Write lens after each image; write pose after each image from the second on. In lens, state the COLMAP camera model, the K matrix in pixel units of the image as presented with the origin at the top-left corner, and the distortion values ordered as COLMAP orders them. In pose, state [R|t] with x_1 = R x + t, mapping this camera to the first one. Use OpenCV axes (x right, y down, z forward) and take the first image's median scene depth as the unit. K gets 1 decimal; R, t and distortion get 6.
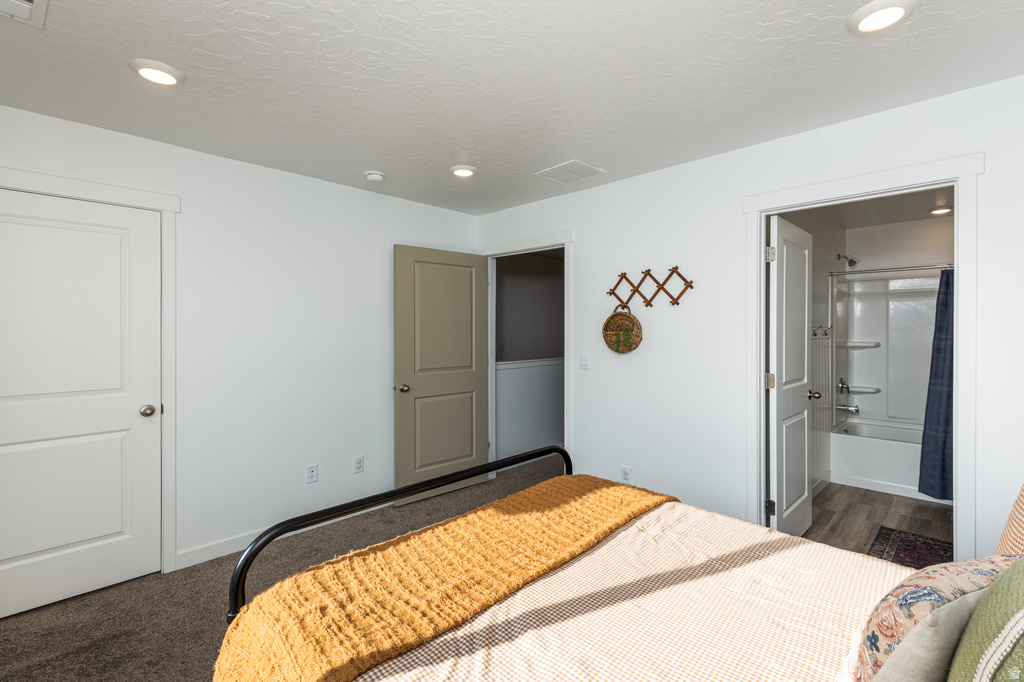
lens RADIAL K [[464.5, 0, 504.6], [0, 464.5, 338.8], [0, 0, 1]] dist [0.002917, 0.000219]
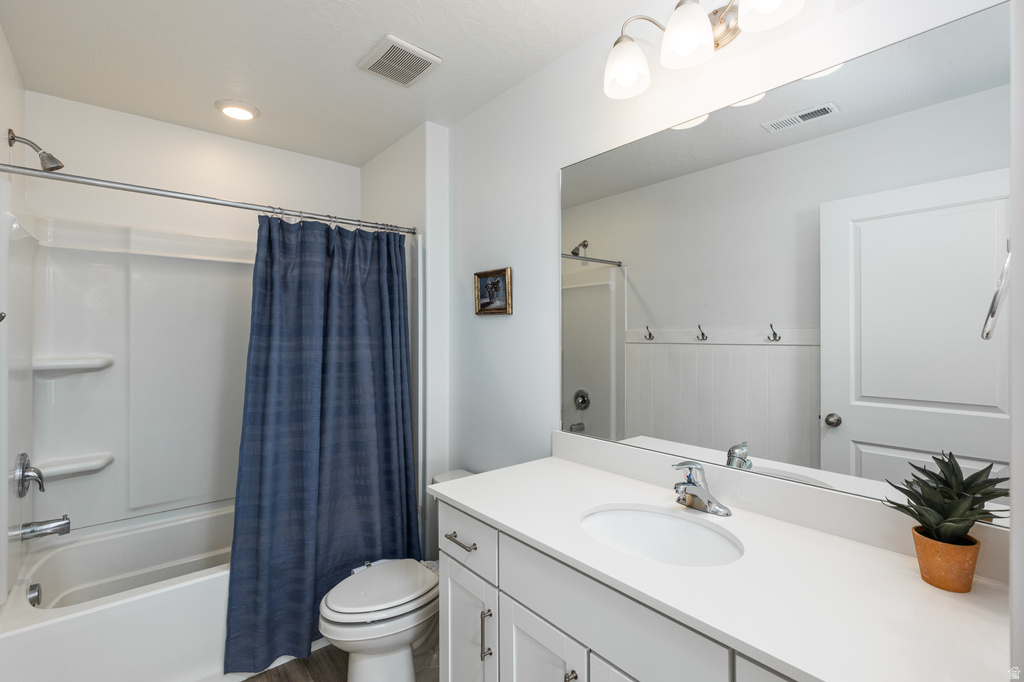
lens RADIAL K [[464.5, 0, 504.6], [0, 464.5, 338.8], [0, 0, 1]] dist [0.002917, 0.000219]
pose [[0.081524, 0.000808, 0.996671, 0.441881], [0.010339, 0.999945, -0.001657, -0.006329], [-0.996618, 0.010439, 0.081512, 0.677851]]
